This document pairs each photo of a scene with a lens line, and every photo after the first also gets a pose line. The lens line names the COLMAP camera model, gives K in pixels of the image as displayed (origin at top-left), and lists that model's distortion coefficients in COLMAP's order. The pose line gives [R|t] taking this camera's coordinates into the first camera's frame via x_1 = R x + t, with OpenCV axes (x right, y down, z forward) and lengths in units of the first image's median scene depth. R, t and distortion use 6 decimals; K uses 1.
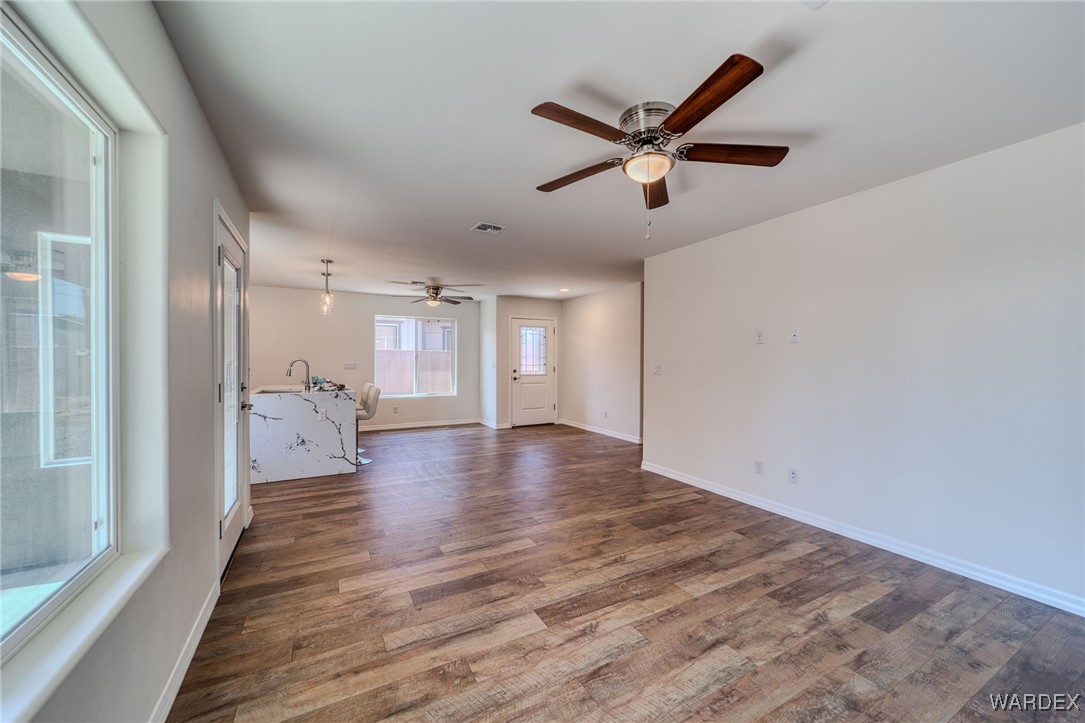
lens RADIAL K [[417.5, 0, 542.5], [0, 417.5, 365.0], [0, 0, 1]] dist [0.000376, 0.000116]
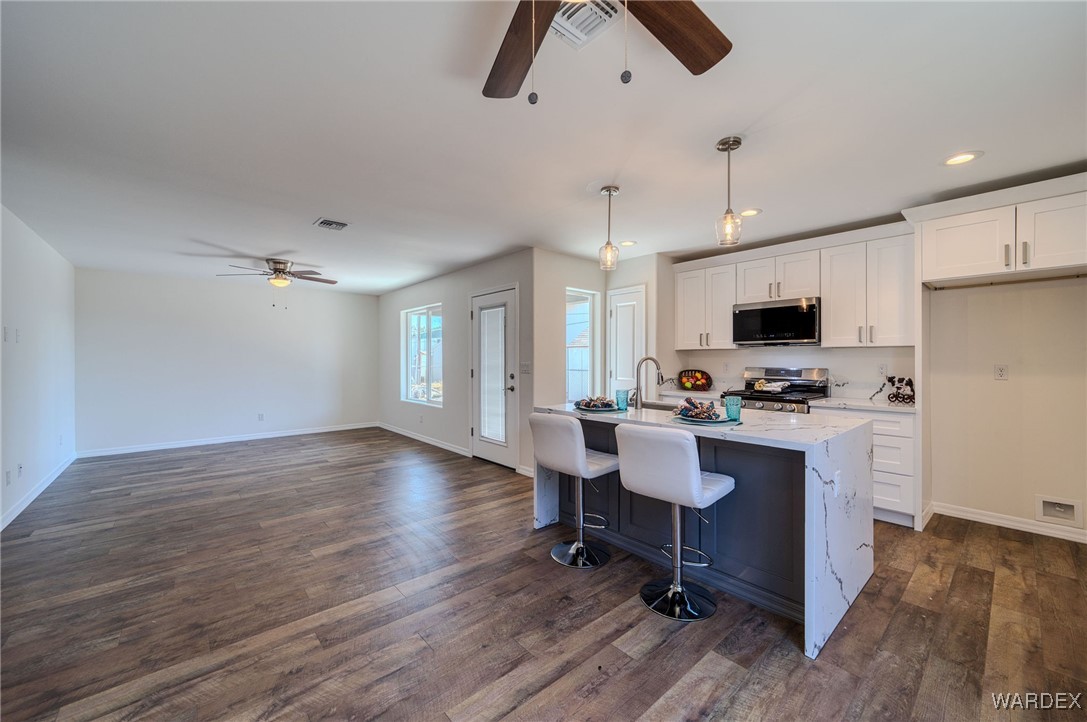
lens RADIAL K [[421.2, 0, 550.3], [0, 421.2, 360.5], [0, 0, 1]] dist [-0.006250, 0.004957]
pose [[-0.973005, 0.001418, -0.230779, -0.496933], [-0.002221, 0.999877, 0.015505, -0.031727], [0.230773, 0.015599, -0.972883, 2.578937]]
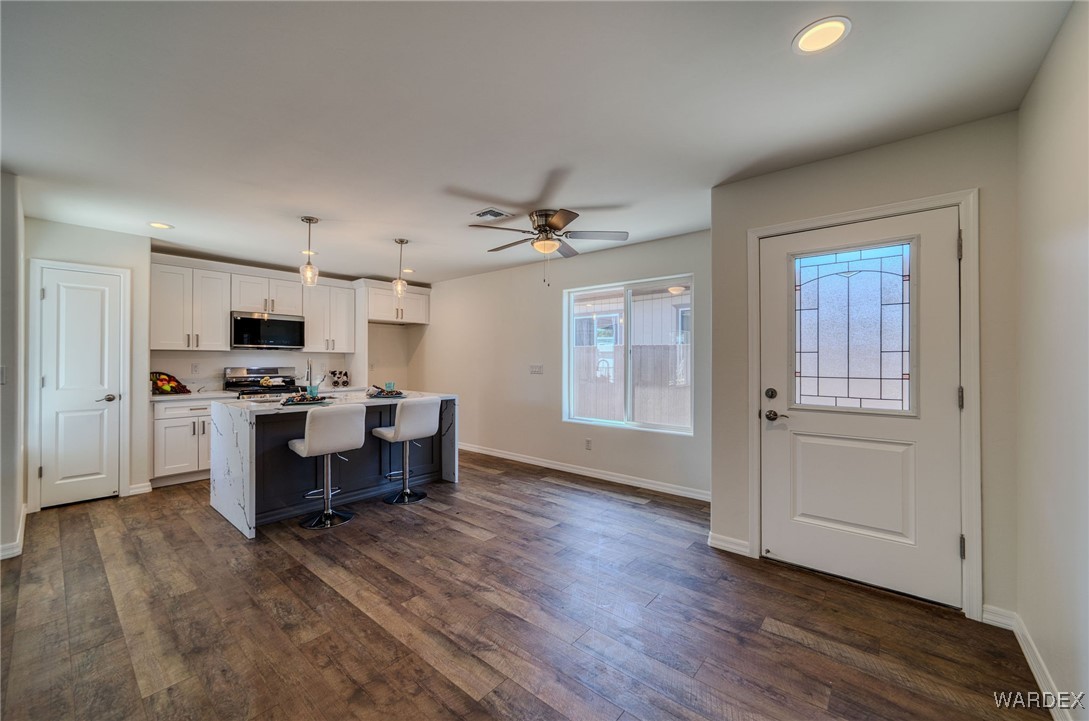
lens RADIAL K [[422.9, 0, 541.0], [0, 422.9, 361.5], [0, 0, 1]] dist [-0.000417, 0.000209]
pose [[0.363339, 0.001913, -0.931655, 0.471221], [-0.011866, 0.999926, -0.002575, -0.020691], [0.931581, 0.011990, 0.363335, 1.829671]]
